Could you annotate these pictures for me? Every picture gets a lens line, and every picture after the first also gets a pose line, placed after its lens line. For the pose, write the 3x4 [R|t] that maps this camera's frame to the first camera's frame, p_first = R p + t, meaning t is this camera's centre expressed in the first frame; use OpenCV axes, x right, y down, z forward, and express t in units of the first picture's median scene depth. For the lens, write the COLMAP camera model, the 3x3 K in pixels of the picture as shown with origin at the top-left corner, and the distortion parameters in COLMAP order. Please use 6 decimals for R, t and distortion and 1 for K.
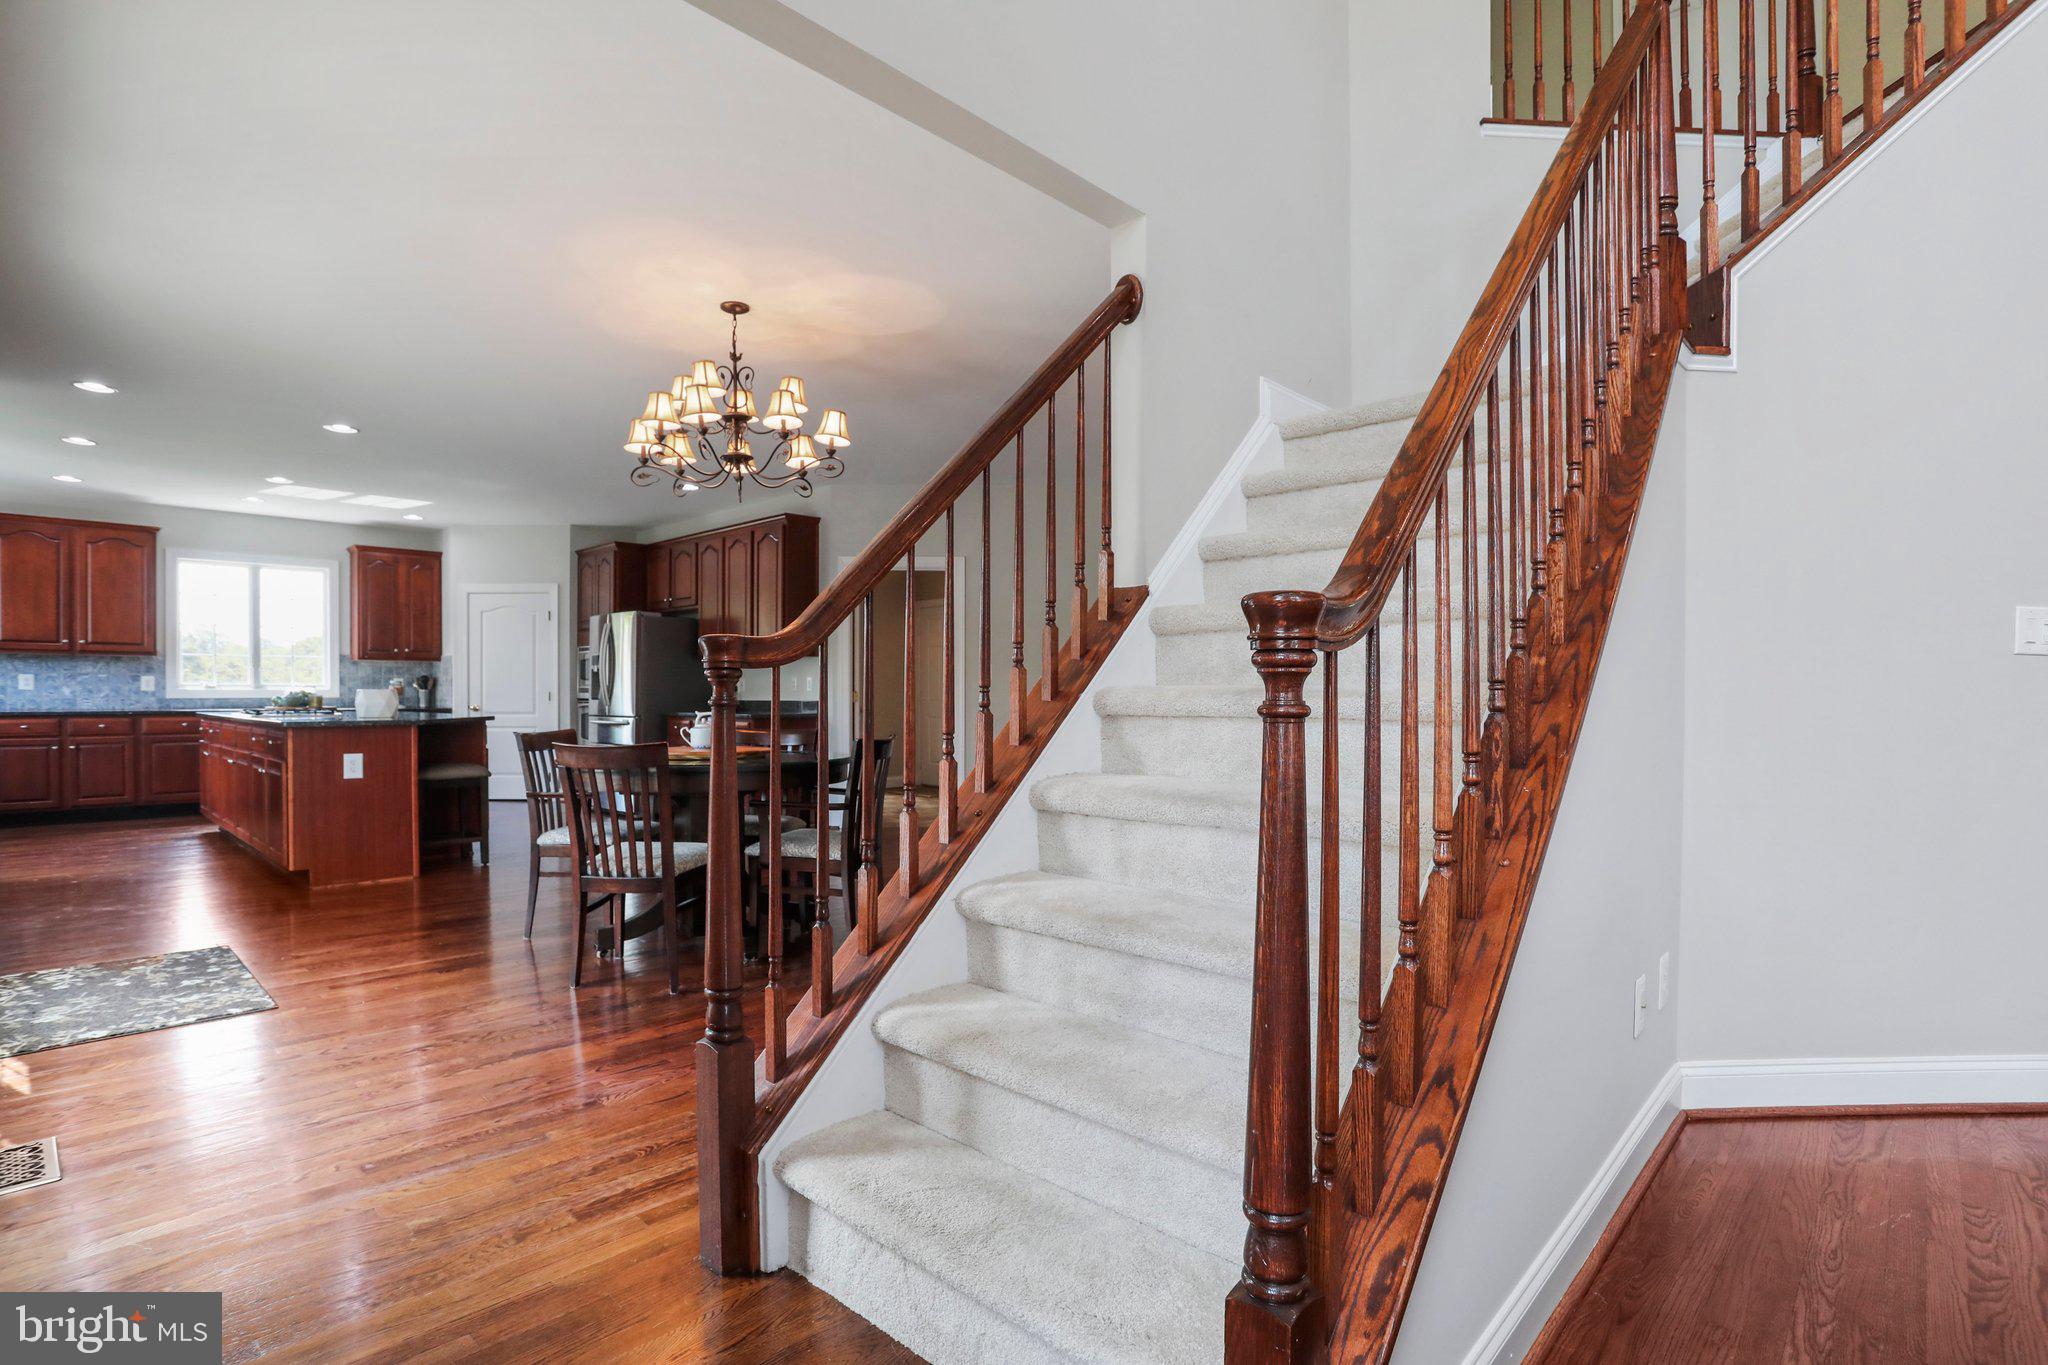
lens RADIAL K [[1000.3, 0, 1038.4], [0, 1000.3, 714.1], [0, 0, 1]] dist [-0.060685, 0.013023]
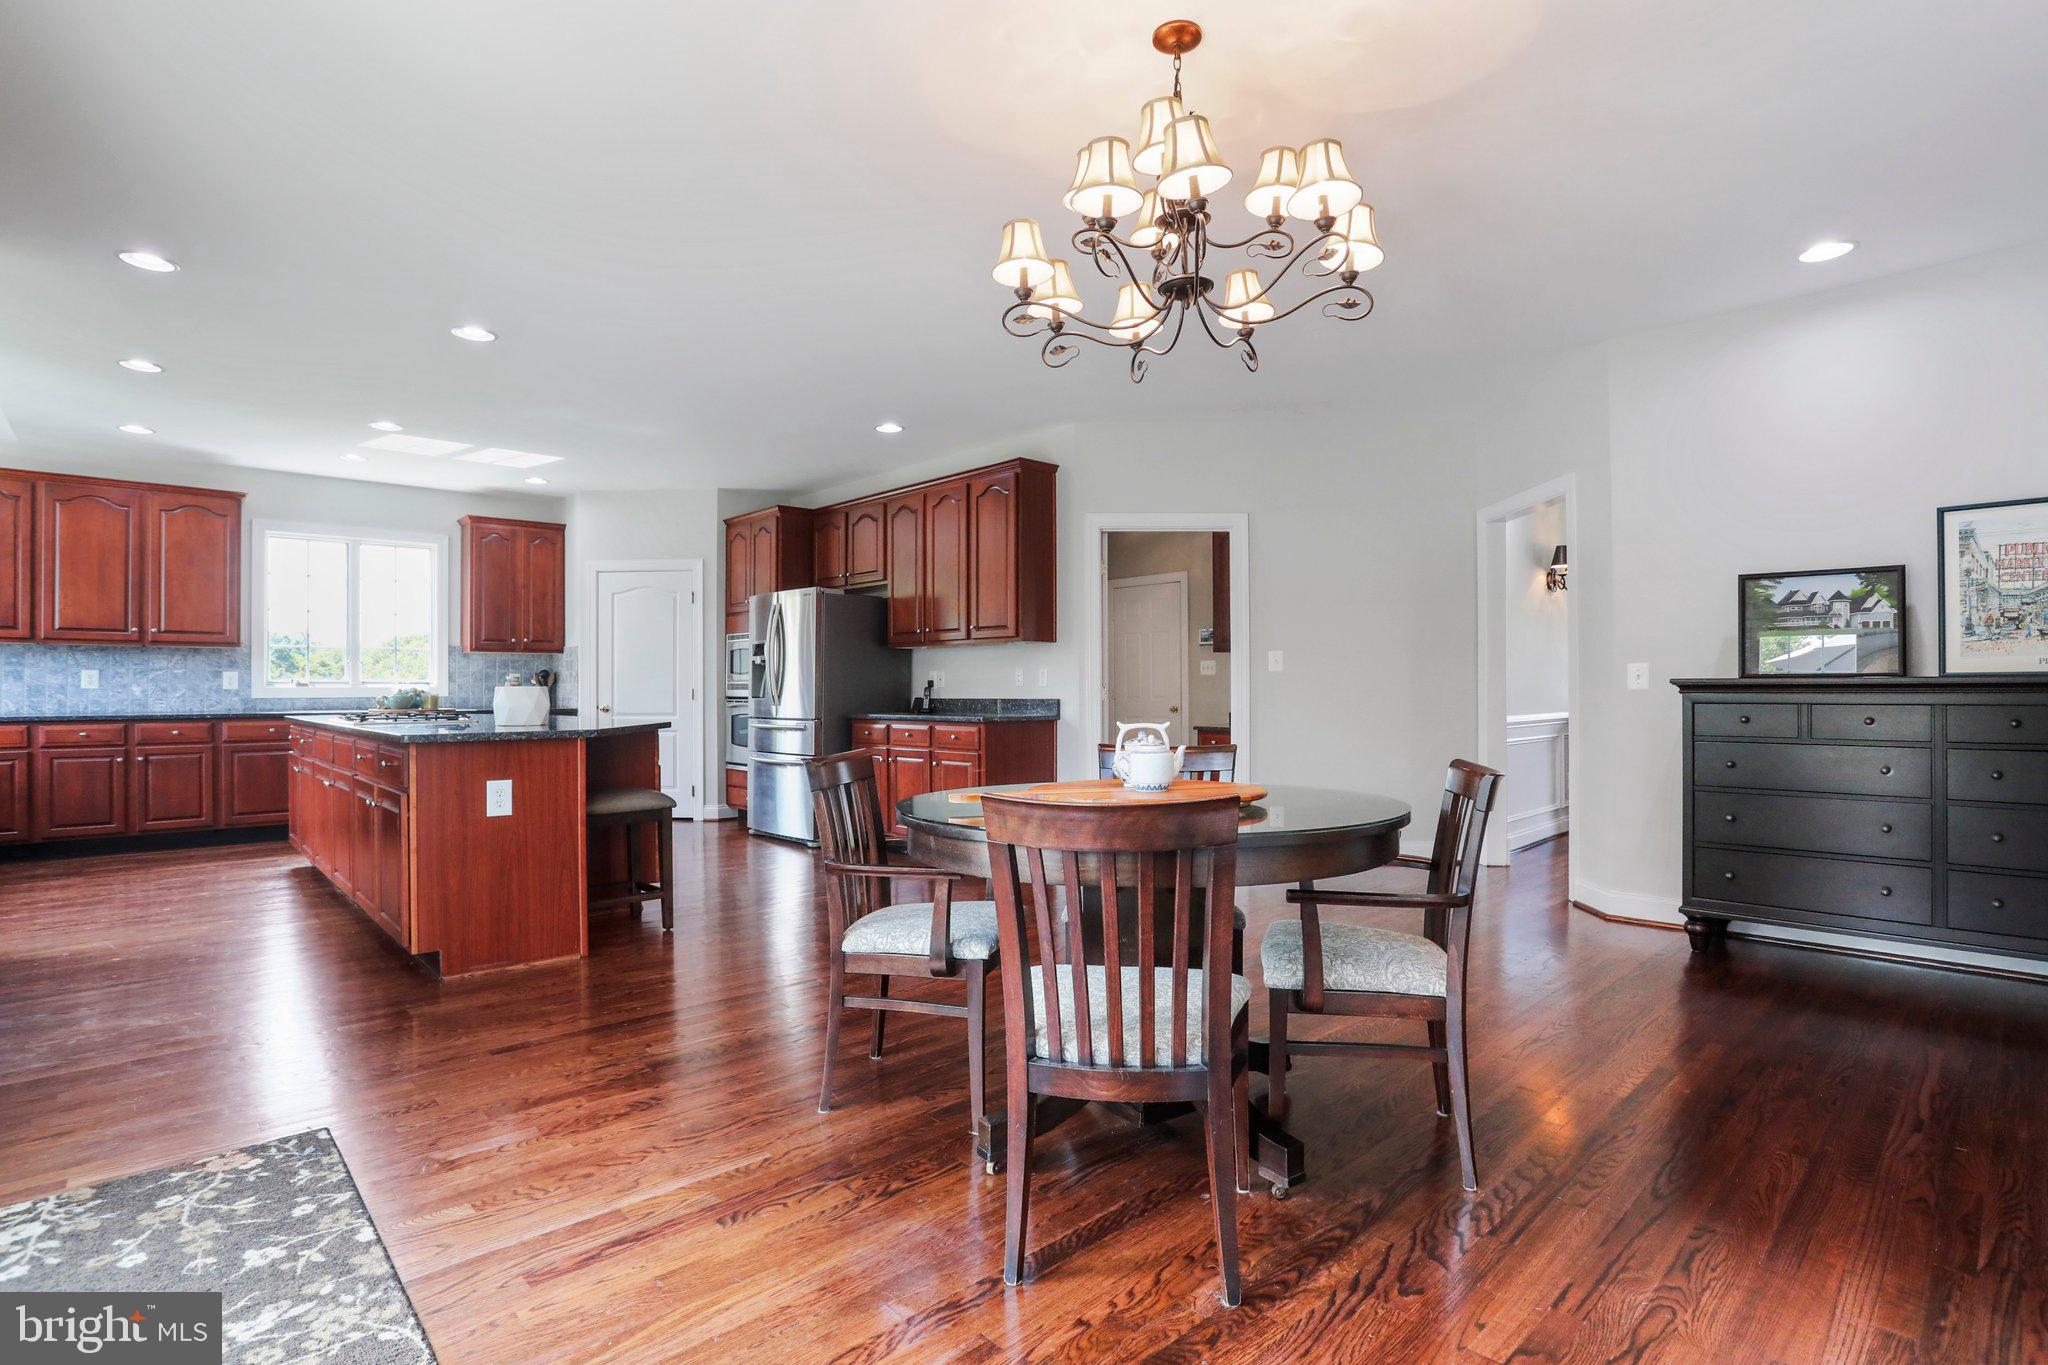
lens RADIAL K [[1000.3, 0, 1030.8], [0, 1000.3, 691.9], [0, 0, 1]] dist [-0.060685, 0.013023]
pose [[0.997765, -0.004261, -0.066687, -0.187756], [0.003173, 0.999860, -0.016420, -0.006369], [0.066747, 0.016172, 0.997639, 0.219720]]
